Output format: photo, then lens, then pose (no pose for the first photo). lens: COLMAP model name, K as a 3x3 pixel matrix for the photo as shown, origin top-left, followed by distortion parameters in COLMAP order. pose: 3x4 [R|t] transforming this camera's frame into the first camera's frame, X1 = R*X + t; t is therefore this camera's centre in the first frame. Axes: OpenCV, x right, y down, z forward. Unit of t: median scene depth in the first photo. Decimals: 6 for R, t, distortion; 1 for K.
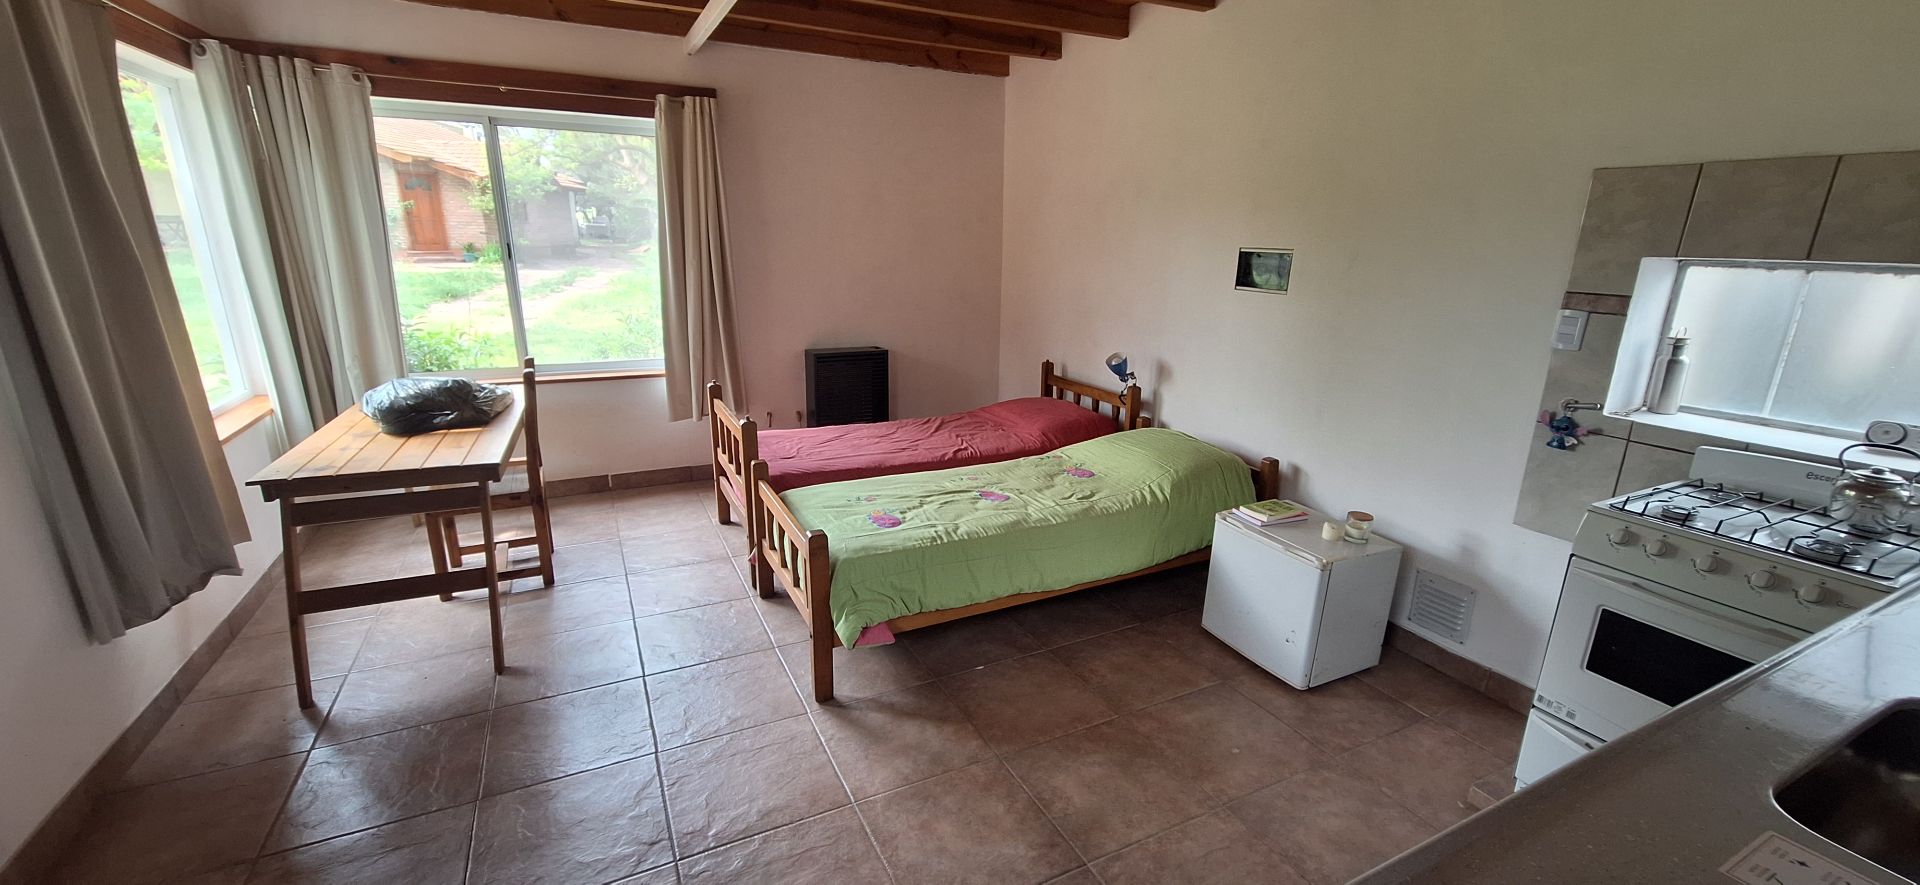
lens RADIAL K [[771.5, 0, 960.8], [0, 771.5, 454.1], [0, 0, 1]] dist [-0.001474, 0.002040]
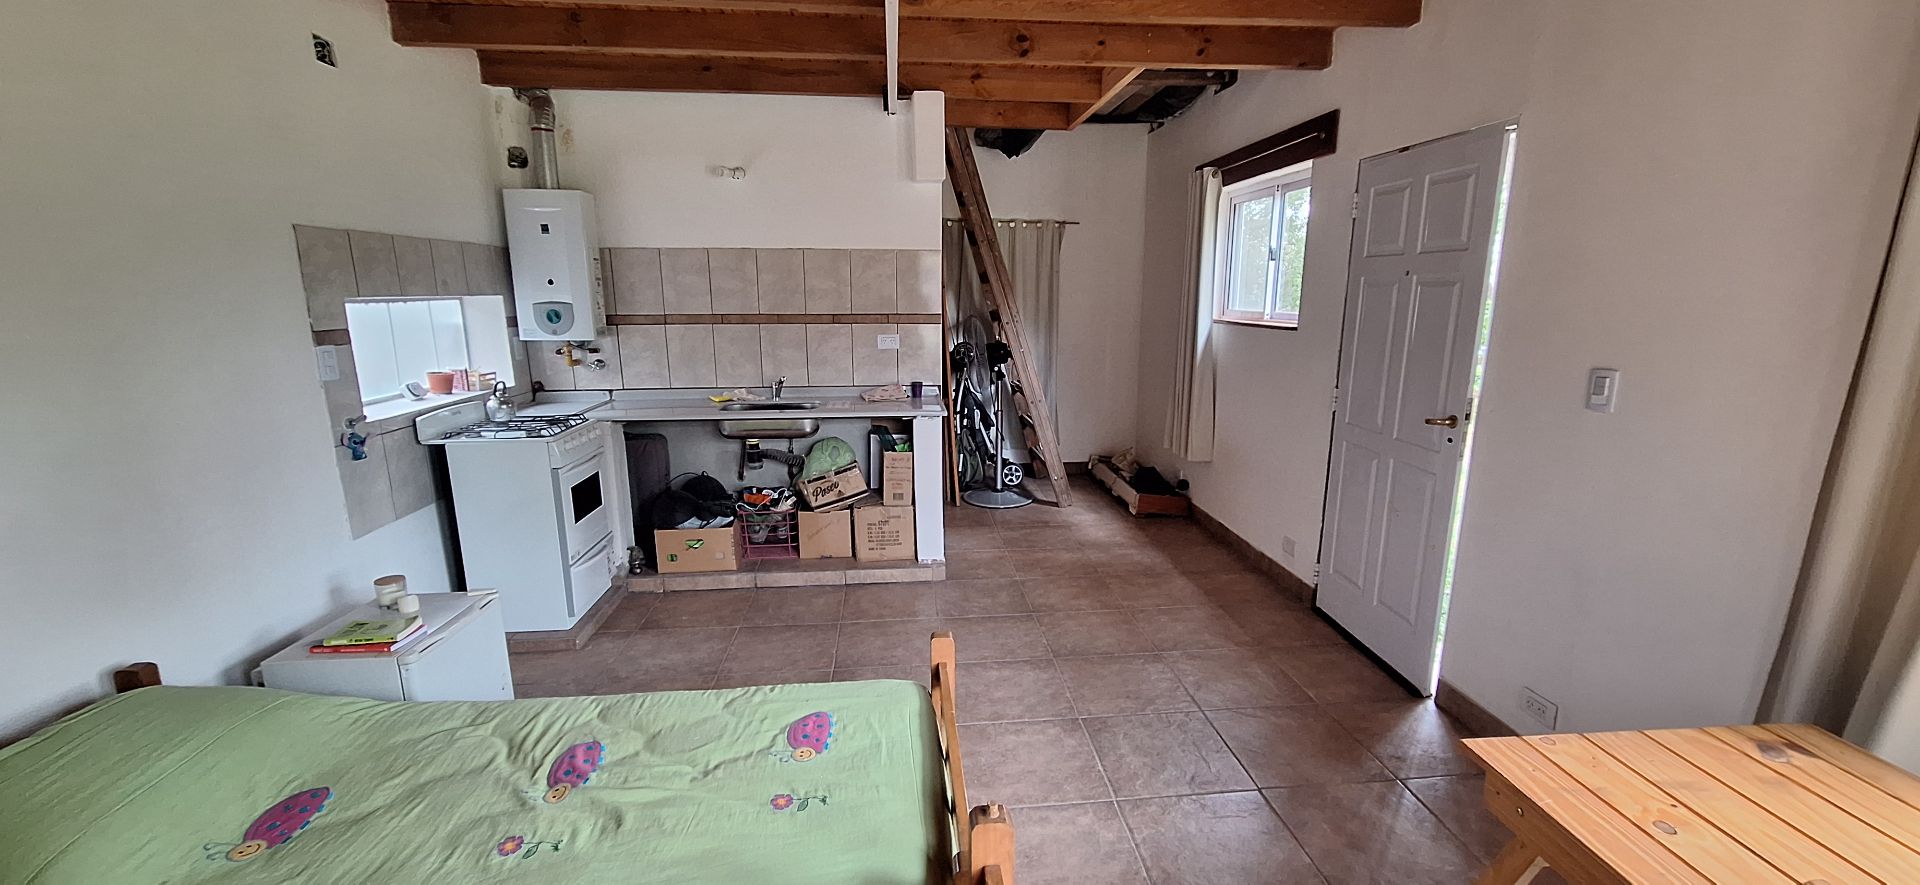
lens RADIAL K [[771.5, 0, 962.8], [0, 771.5, 448.5], [0, 0, 1]] dist [-0.001474, 0.002040]
pose [[-0.931620, -0.090097, 0.352089, -0.513903], [0.088072, 0.883941, 0.459229, -0.495899], [-0.352601, 0.458837, -0.815562, 1.671701]]
